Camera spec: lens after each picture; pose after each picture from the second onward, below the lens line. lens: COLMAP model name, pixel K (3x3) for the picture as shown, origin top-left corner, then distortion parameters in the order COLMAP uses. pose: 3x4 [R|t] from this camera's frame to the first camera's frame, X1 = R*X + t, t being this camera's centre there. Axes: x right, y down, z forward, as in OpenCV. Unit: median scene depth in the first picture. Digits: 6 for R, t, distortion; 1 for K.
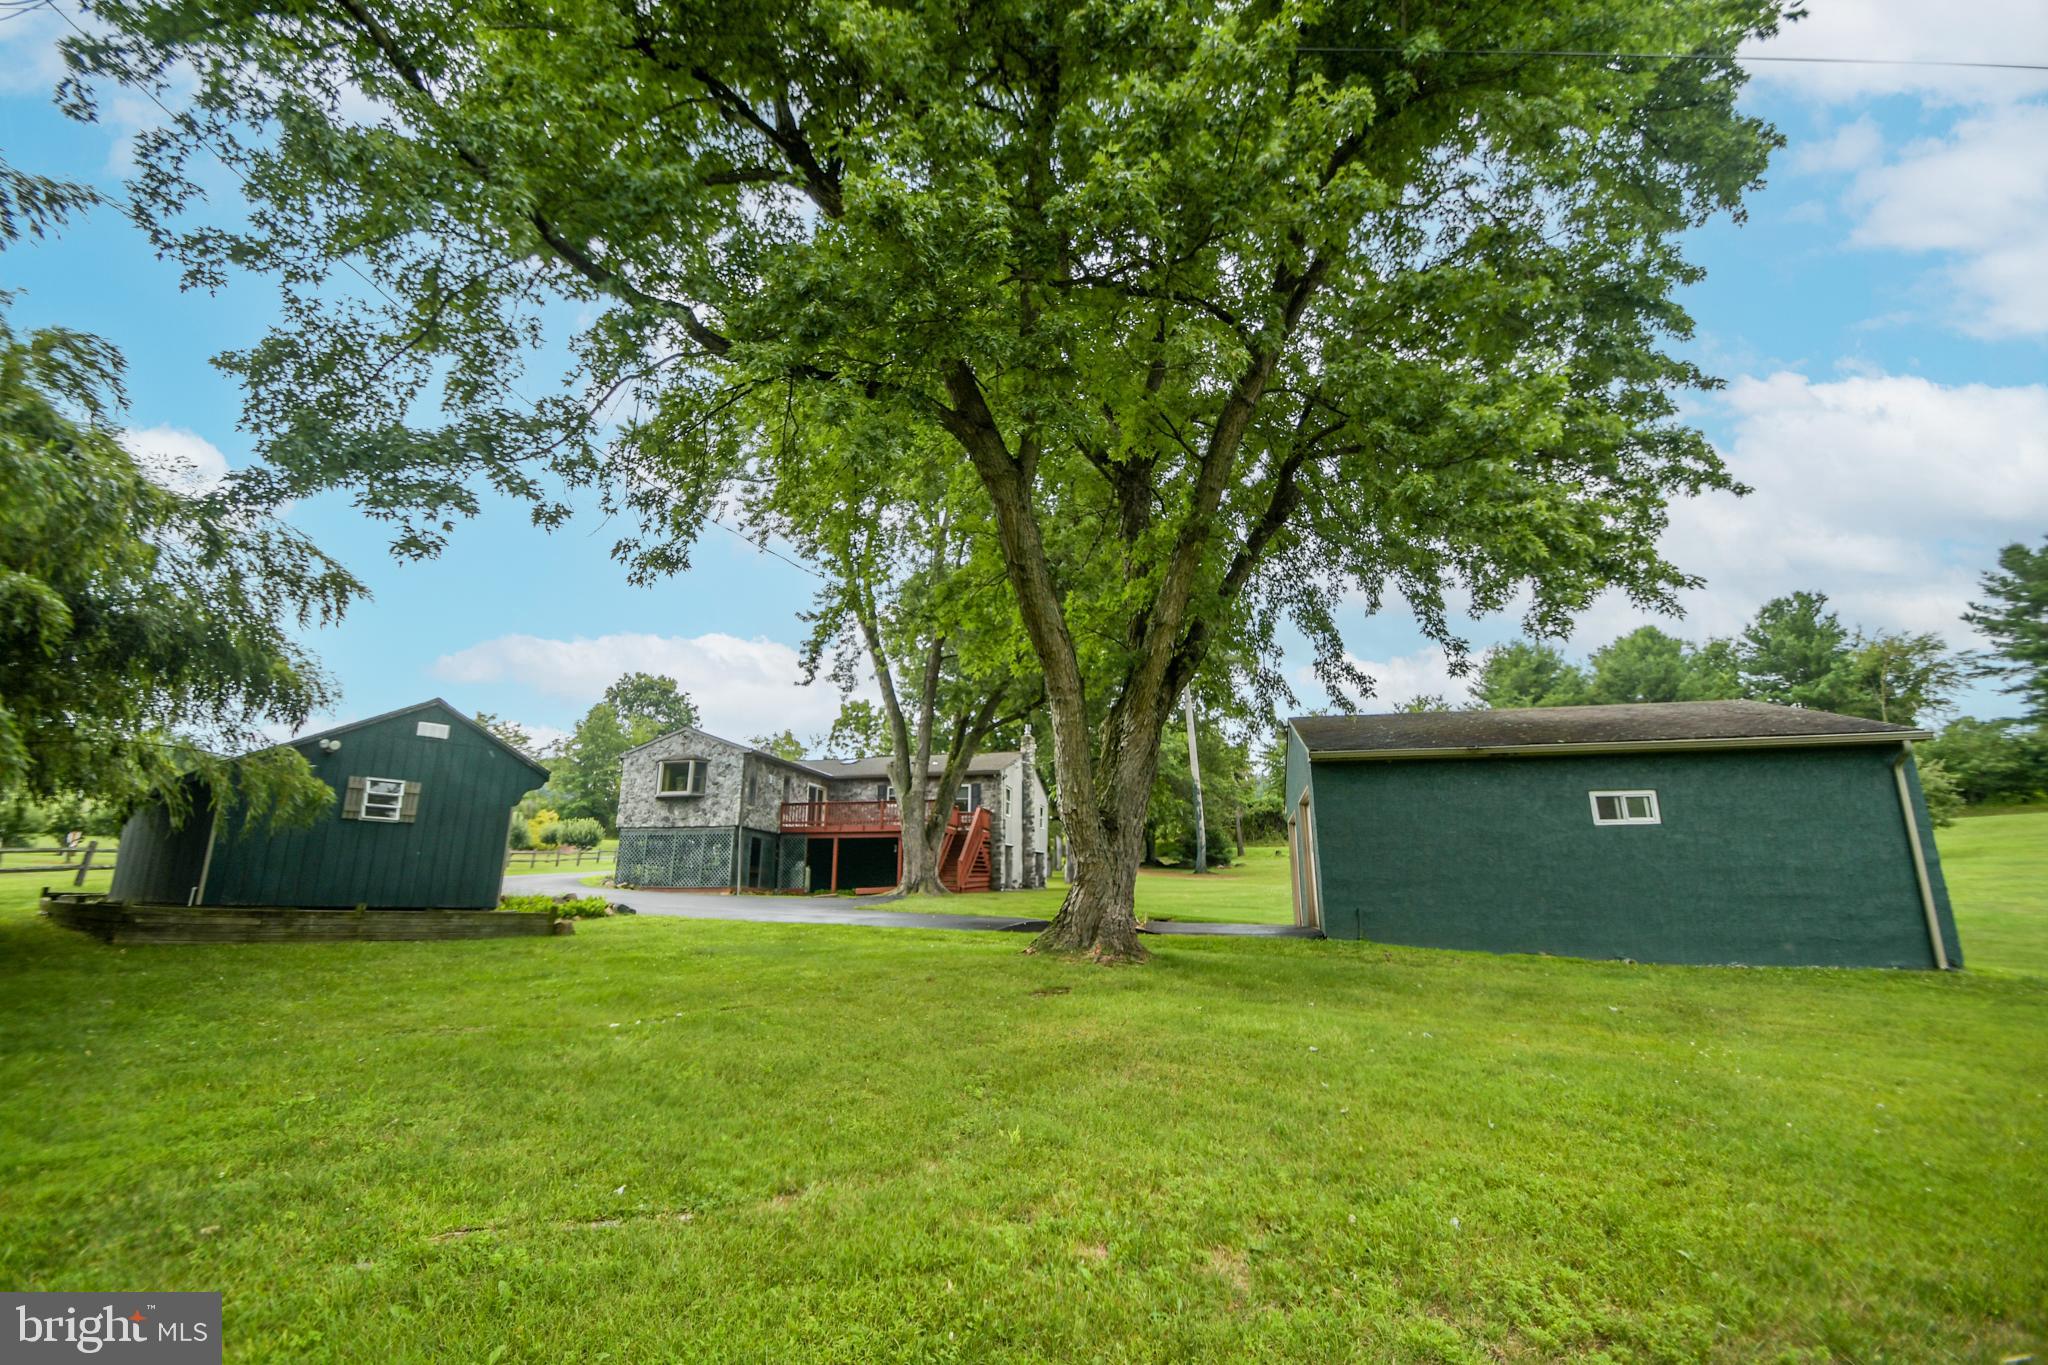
lens RADIAL K [[855.4, 0, 1020.6], [0, 855.4, 687.7], [0, 0, 1]] dist [0.001335, -0.010292]
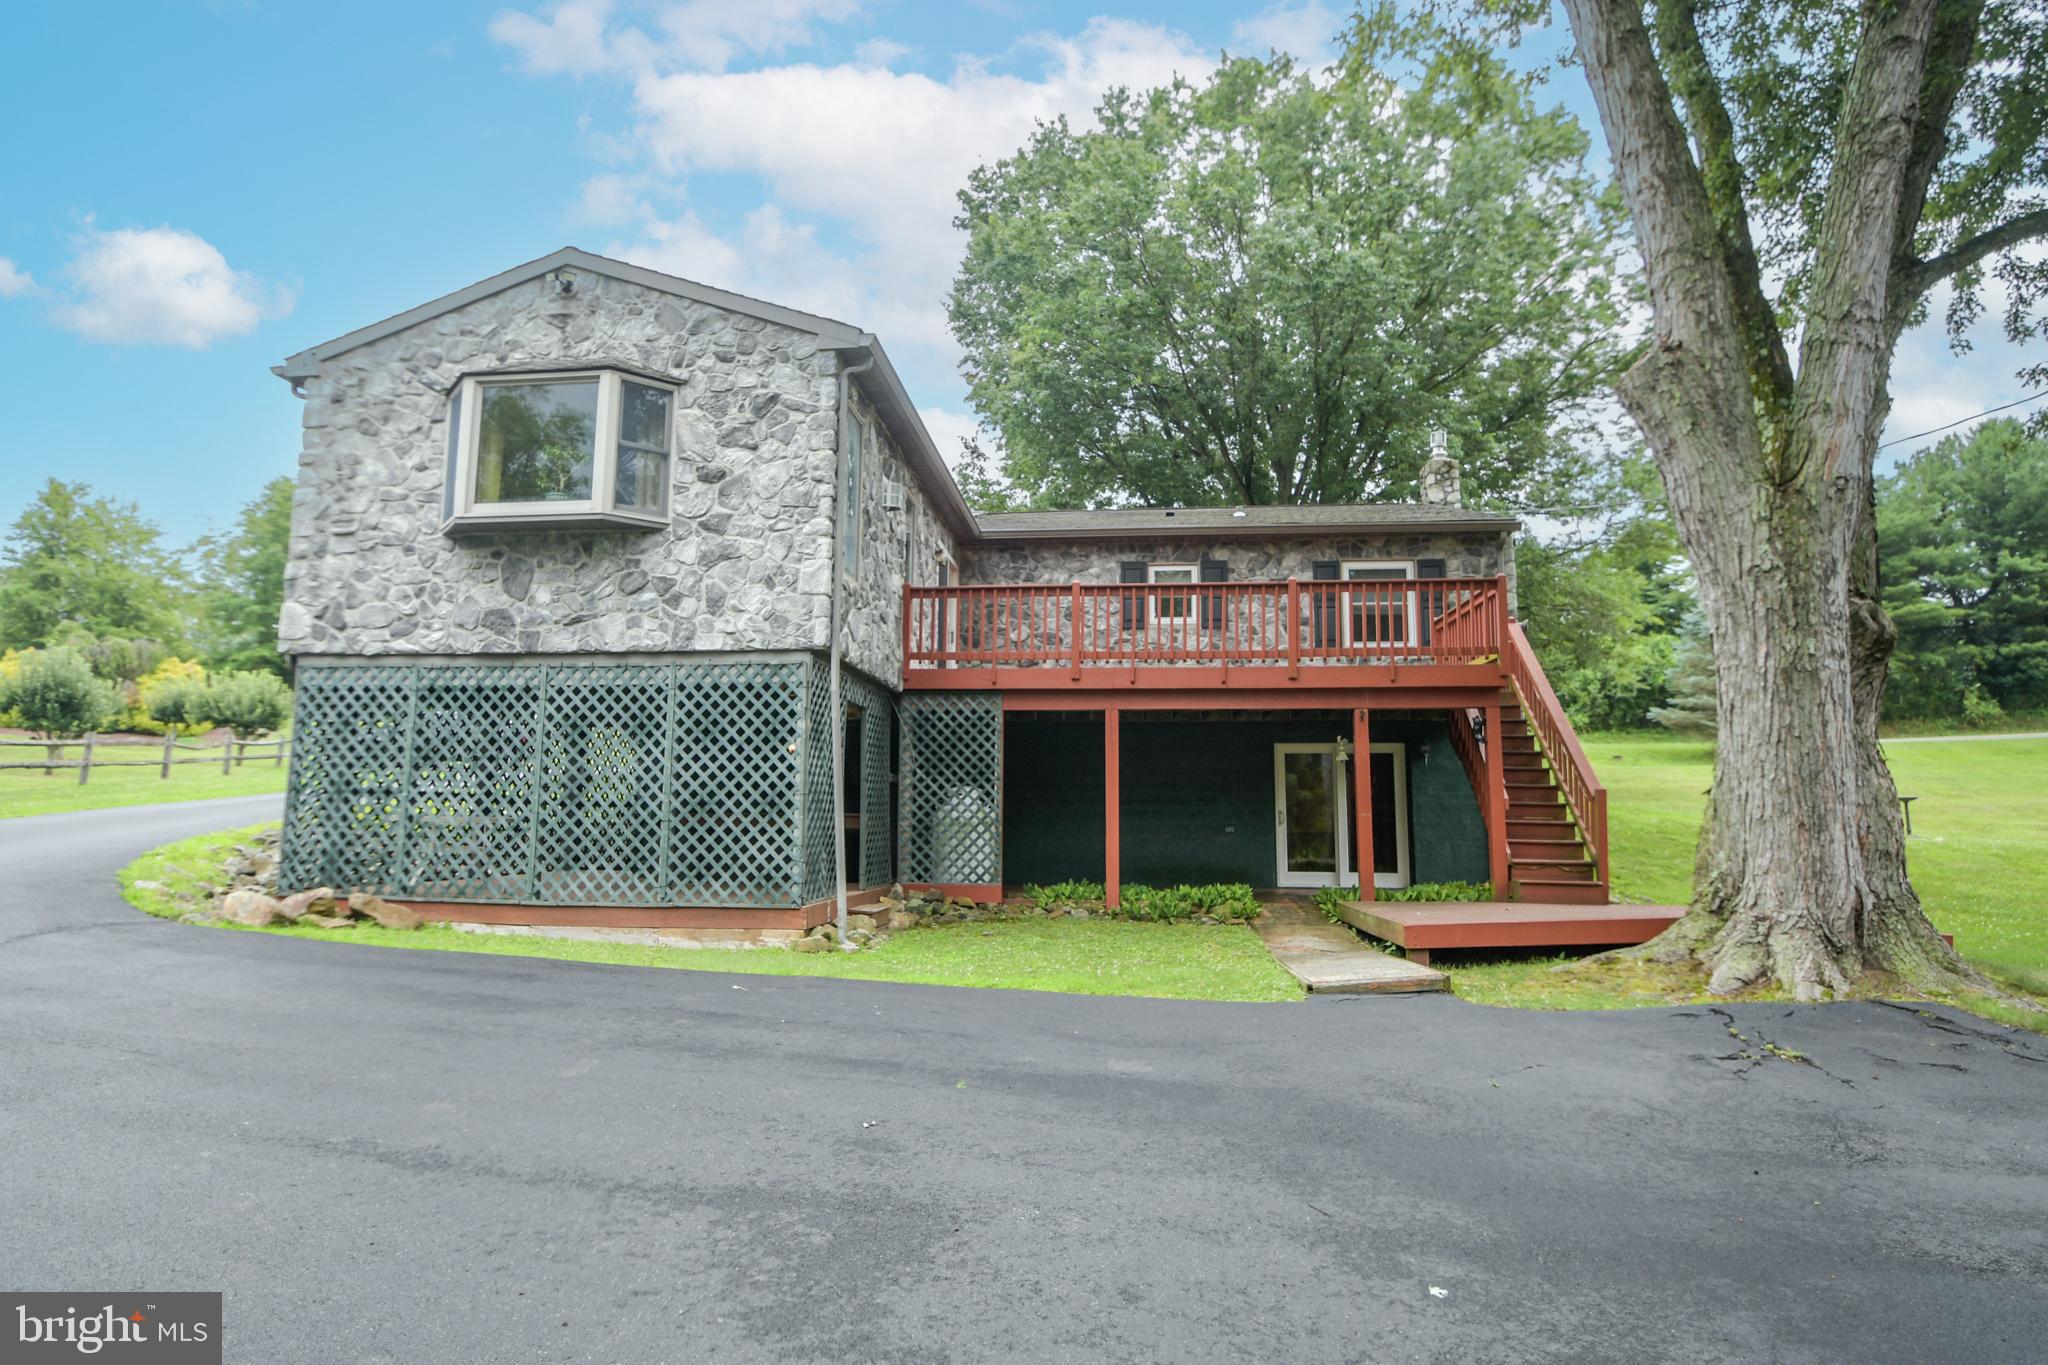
lens RADIAL K [[1127.0, 0, 1025.6], [0, 1127.0, 658.7], [0, 0, 1]] dist [-0.027868, -0.000443]
pose [[0.992877, 0.020519, 0.117360, -0.066883], [-0.033468, 0.993429, 0.109448, 0.027500], [-0.114343, -0.112596, 0.987040, 0.148035]]
